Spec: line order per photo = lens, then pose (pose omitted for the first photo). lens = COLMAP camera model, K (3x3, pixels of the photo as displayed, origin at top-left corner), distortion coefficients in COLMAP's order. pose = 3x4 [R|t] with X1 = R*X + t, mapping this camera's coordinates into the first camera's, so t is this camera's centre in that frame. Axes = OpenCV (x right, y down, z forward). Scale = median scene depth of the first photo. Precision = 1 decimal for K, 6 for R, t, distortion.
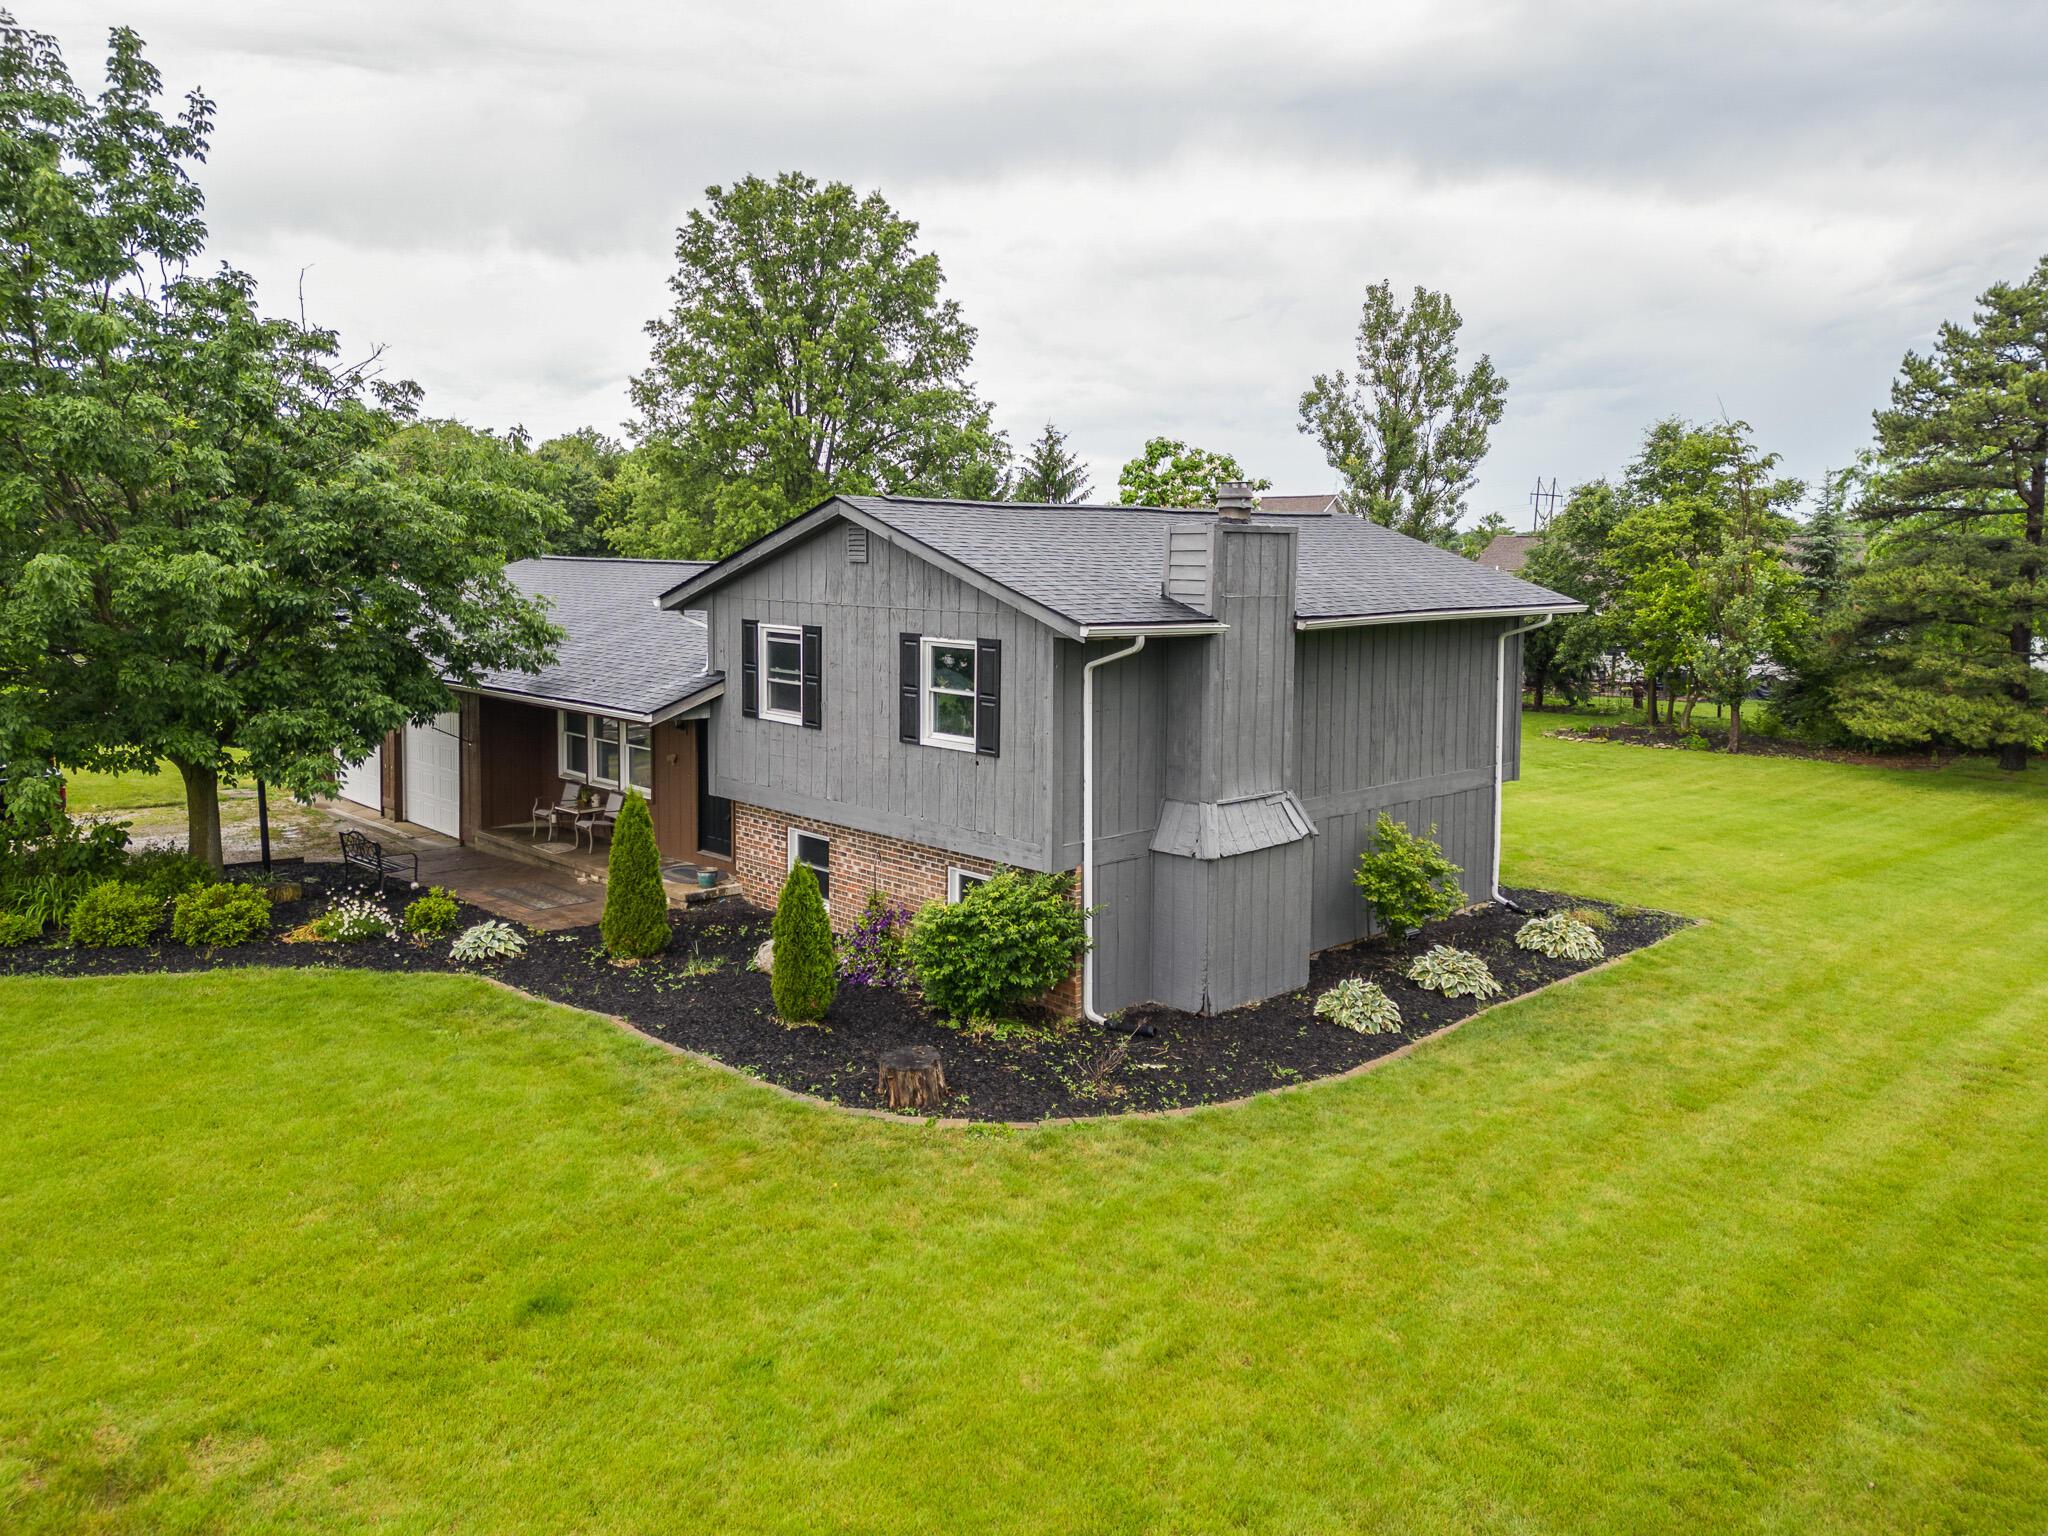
lens RADIAL K [[1485.6, 0, 1024.0], [0, 1485.6, 768.0], [0, 0, 1]] dist [0.074329, -0.084015]
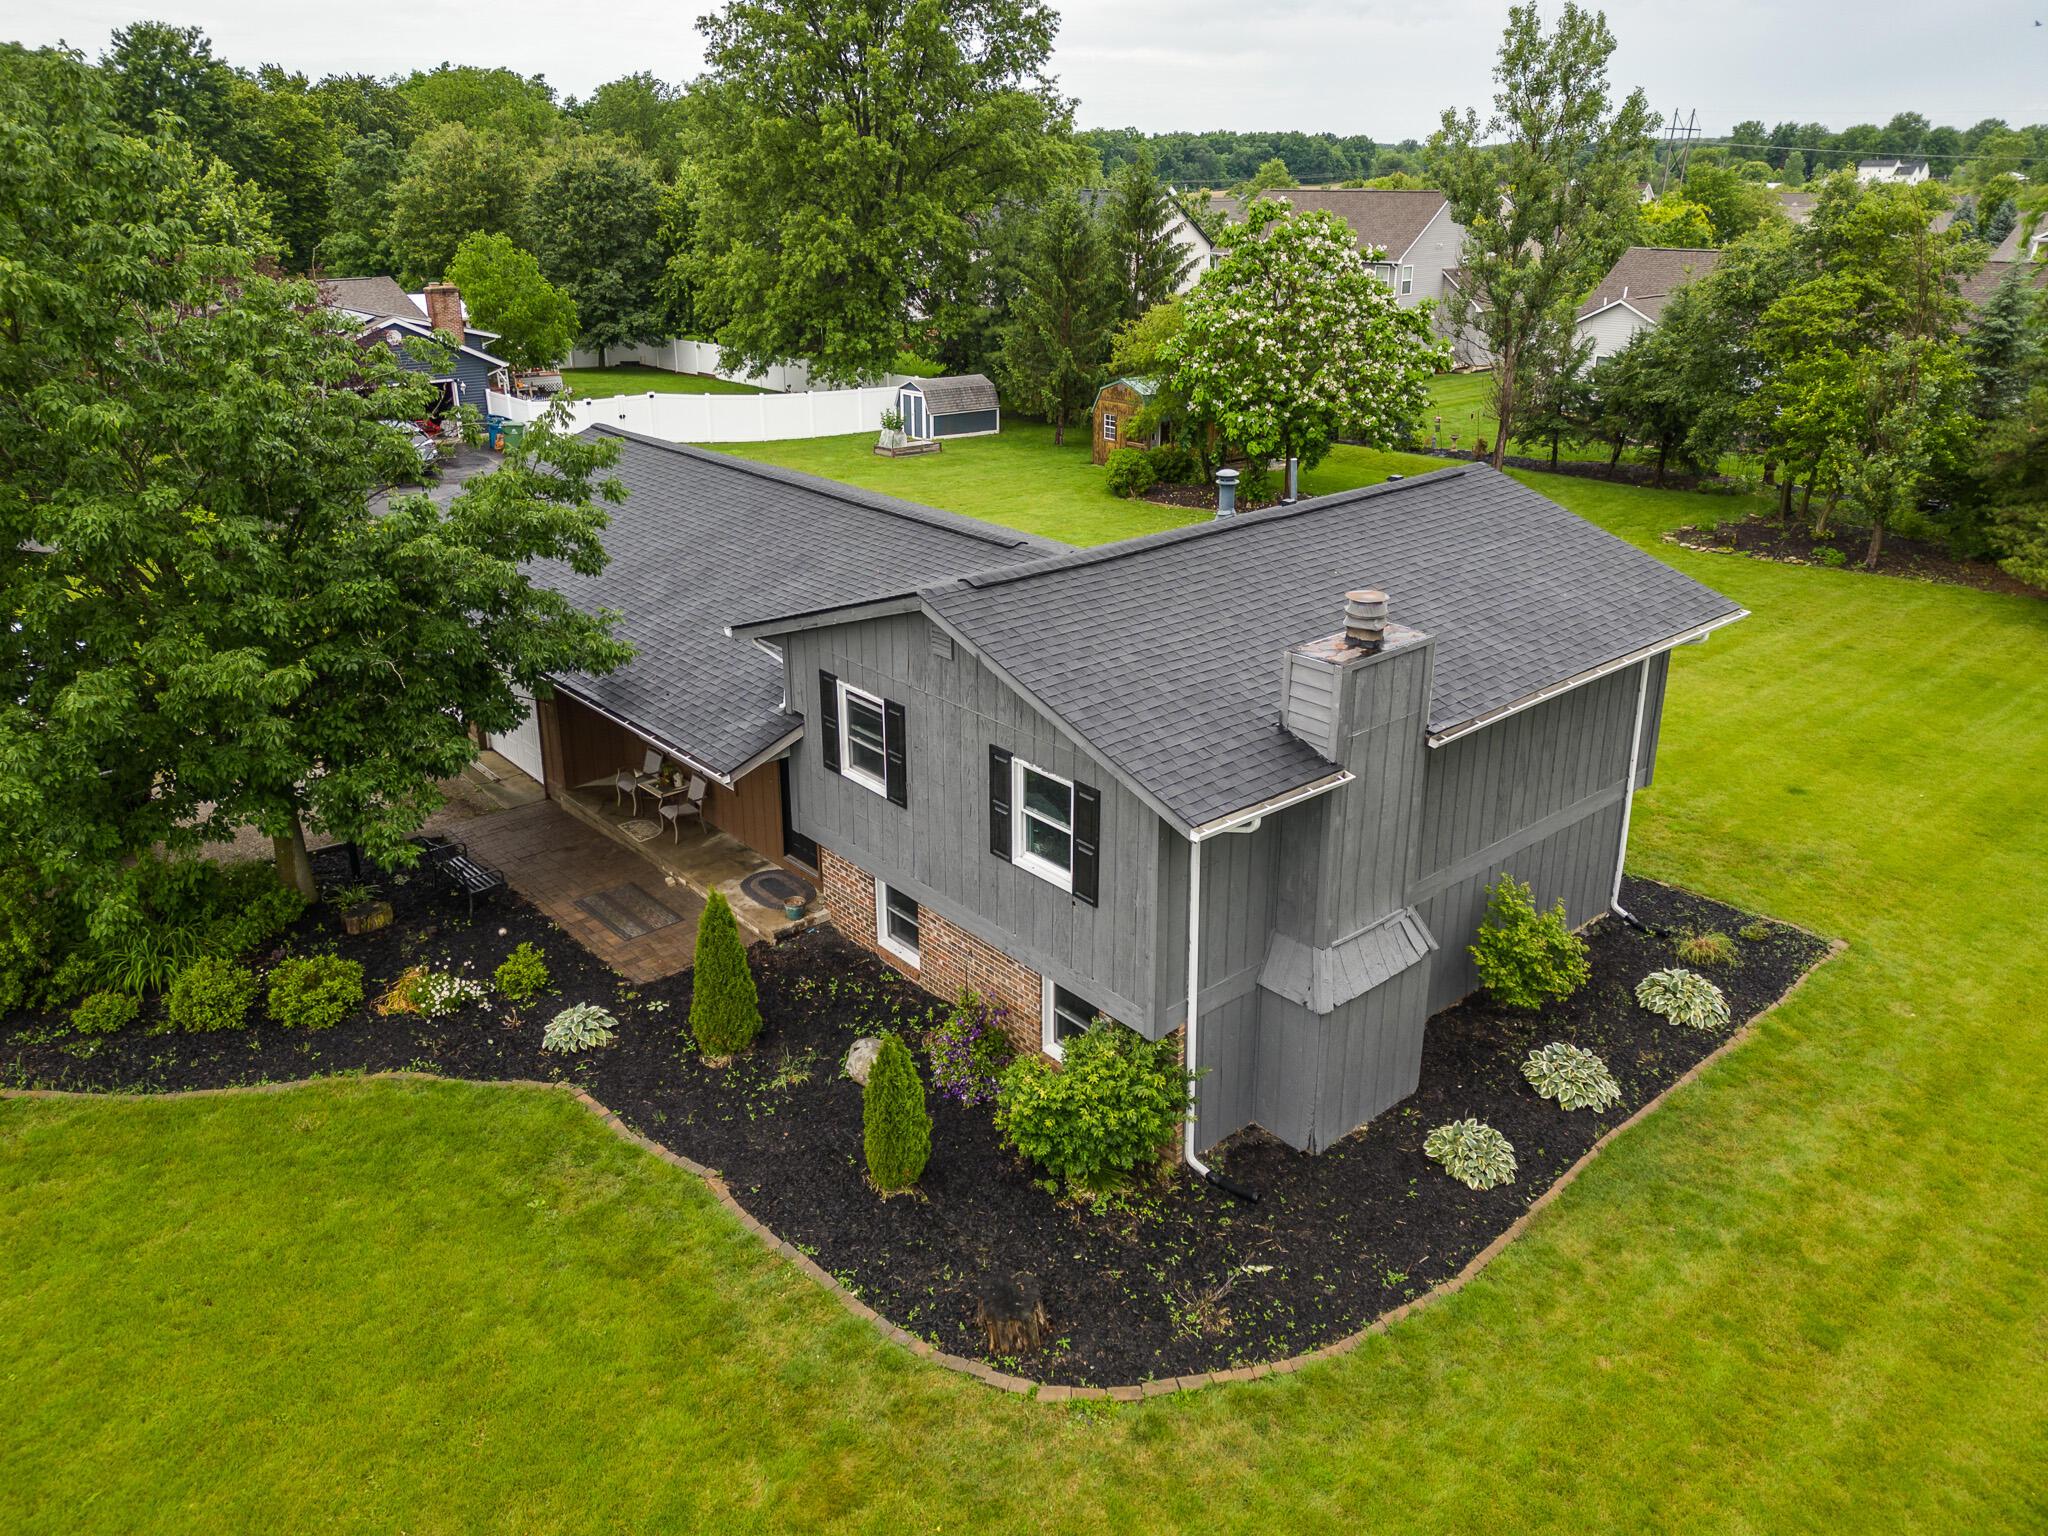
lens RADIAL K [[1453.1, 0, 1024.0], [0, 1453.1, 768.0], [0, 0, 1]] dist [0.063139, -0.060591]
pose [[0.998576, 0.006298, -0.052973, -0.013318], [0.007108, 0.968441, 0.249141, -0.277797], [0.052870, -0.249163, 0.967017, 0.118079]]
